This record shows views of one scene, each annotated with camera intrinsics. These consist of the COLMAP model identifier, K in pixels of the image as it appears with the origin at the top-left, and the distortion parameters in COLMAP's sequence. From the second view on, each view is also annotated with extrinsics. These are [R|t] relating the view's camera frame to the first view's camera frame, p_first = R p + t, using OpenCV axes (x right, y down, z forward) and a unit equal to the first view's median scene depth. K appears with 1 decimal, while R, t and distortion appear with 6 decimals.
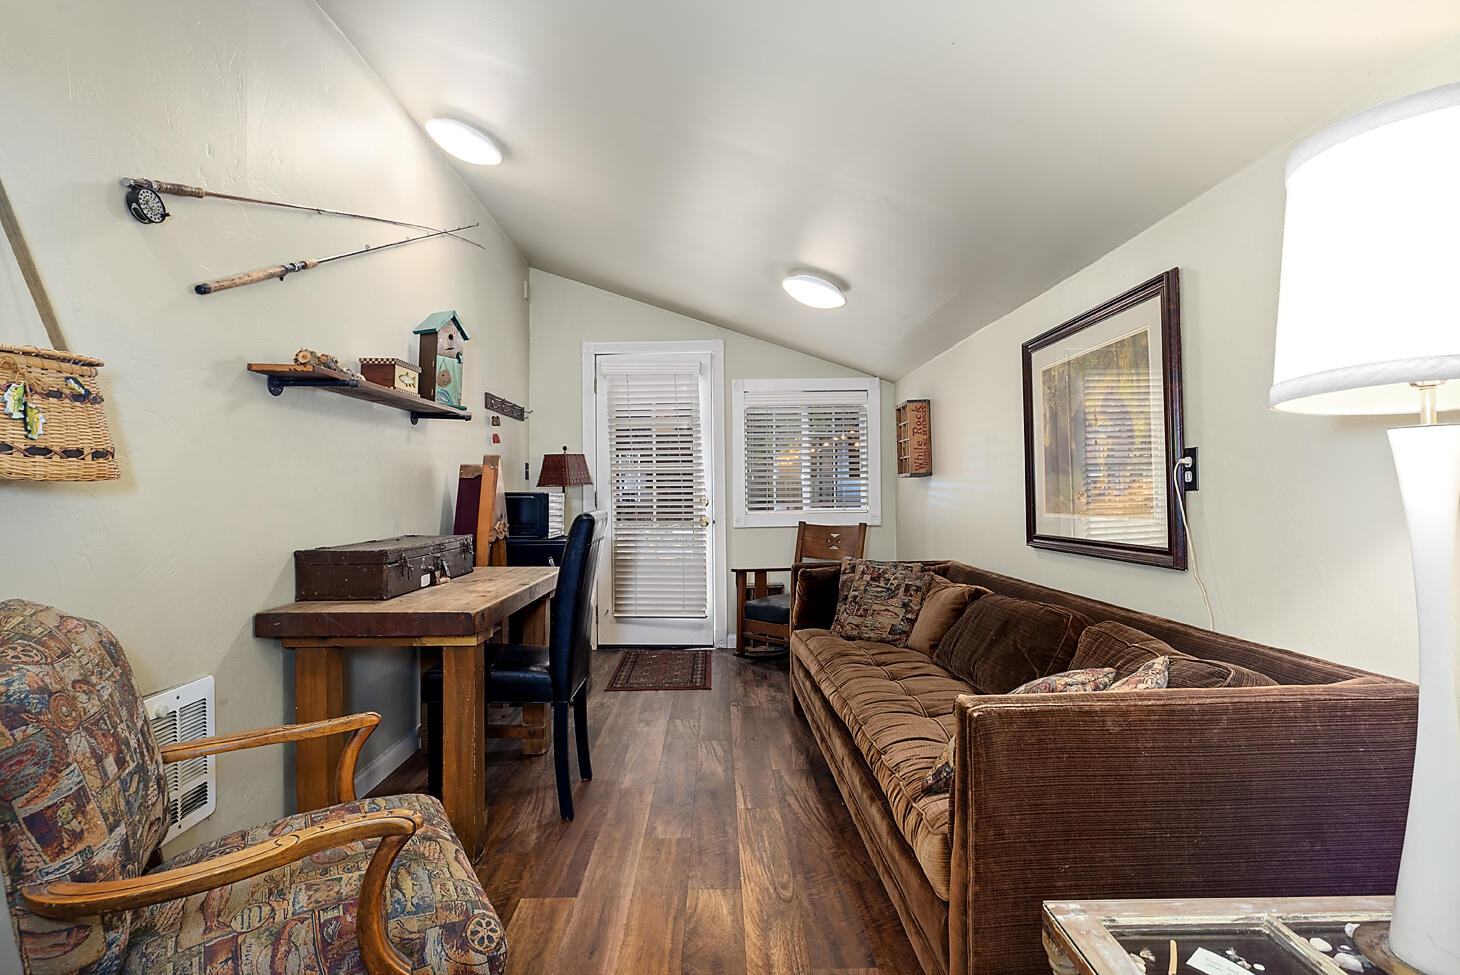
lens RADIAL K [[736.4, 0, 727.0], [0, 736.4, 485.2], [0, 0, 1]] dist [-0.003071, -0.000656]
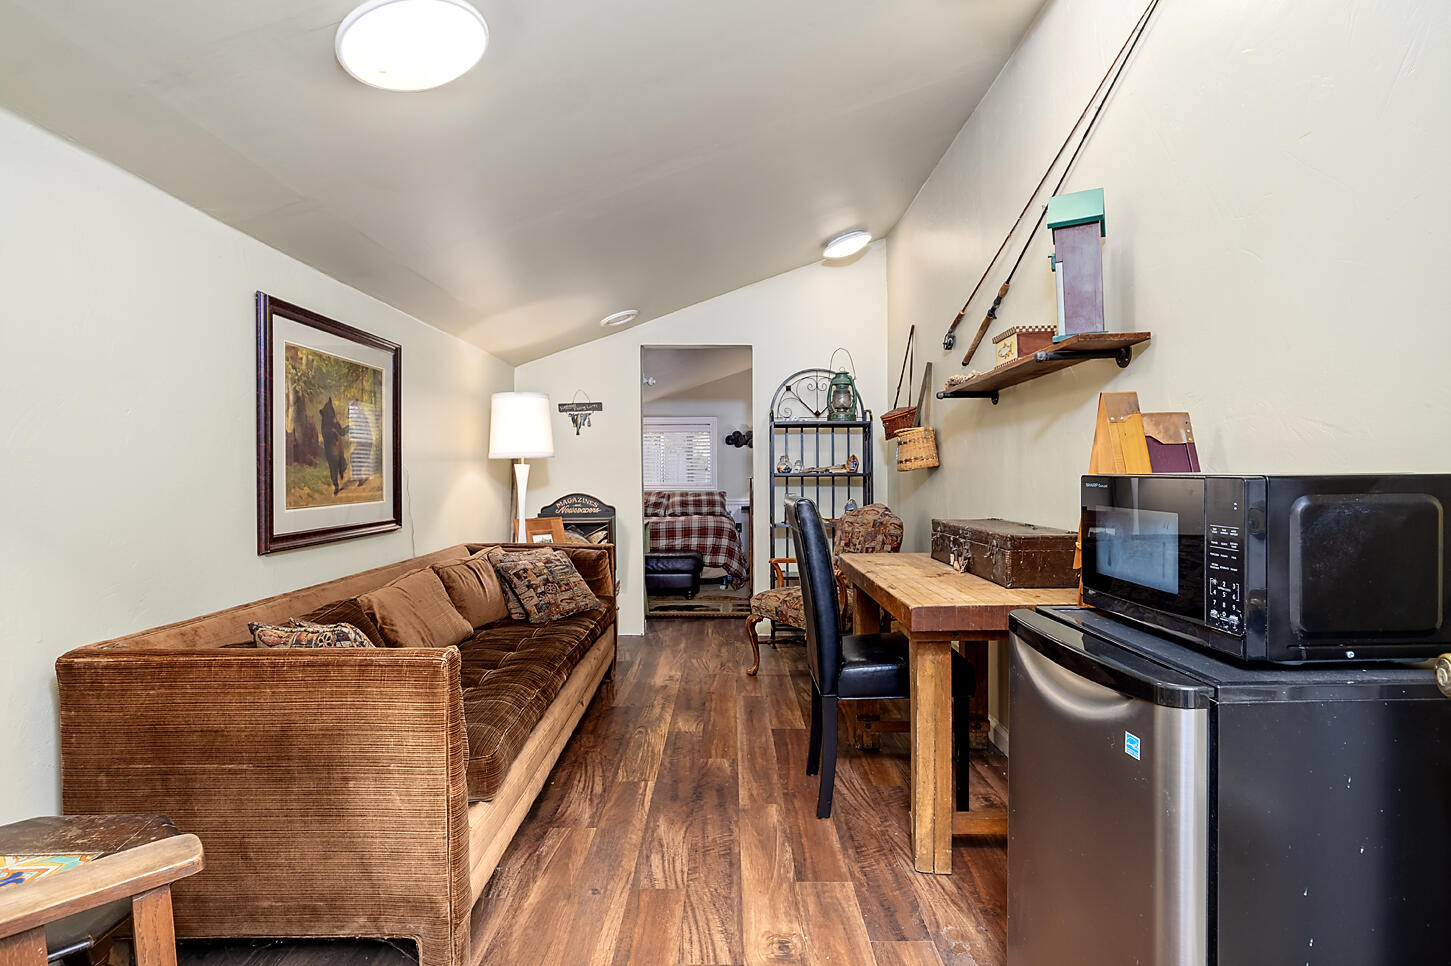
lens RADIAL K [[731.8, 0, 725.0], [0, 731.8, 478.3], [0, 0, 1]] dist [-0.003071, -0.000656]
pose [[-0.999640, 0.016852, 0.020873, -0.121978], [0.016758, 0.999849, -0.004673, 0.017318], [-0.020949, -0.004322, -0.999771, 2.182765]]
